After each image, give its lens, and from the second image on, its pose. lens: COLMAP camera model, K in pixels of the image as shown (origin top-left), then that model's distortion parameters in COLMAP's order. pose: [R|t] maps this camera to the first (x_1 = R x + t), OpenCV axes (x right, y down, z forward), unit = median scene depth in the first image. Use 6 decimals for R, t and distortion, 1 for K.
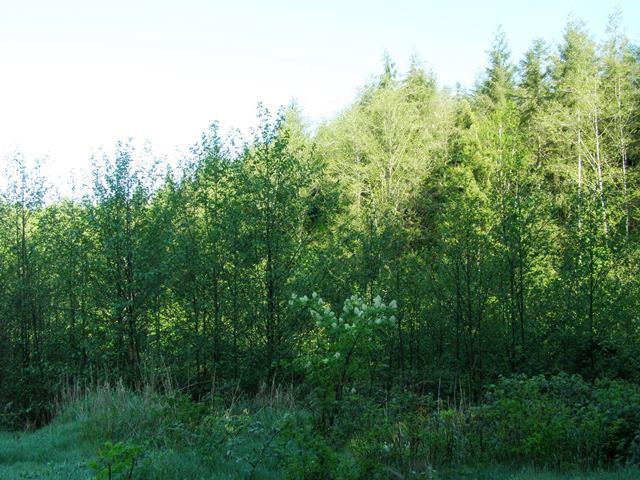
lens RADIAL K [[734.2, 0, 342.2], [0, 734.2, 226.8], [0, 0, 1]] dist [-0.072972, 0.000000]
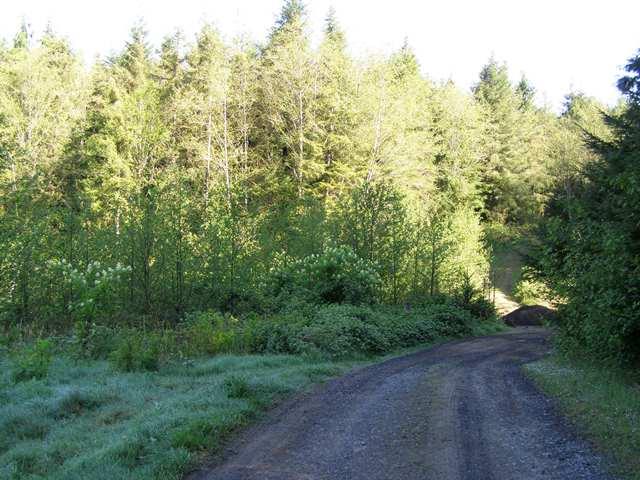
lens RADIAL K [[734.2, 0, 334.0], [0, 734.2, 237.7], [0, 0, 1]] dist [-0.072972, 0.000000]
pose [[0.874168, 0.015294, 0.485383, -0.057090], [-0.049760, 0.997064, 0.058201, -0.013471], [-0.483068, -0.075030, 0.872362, -0.108099]]
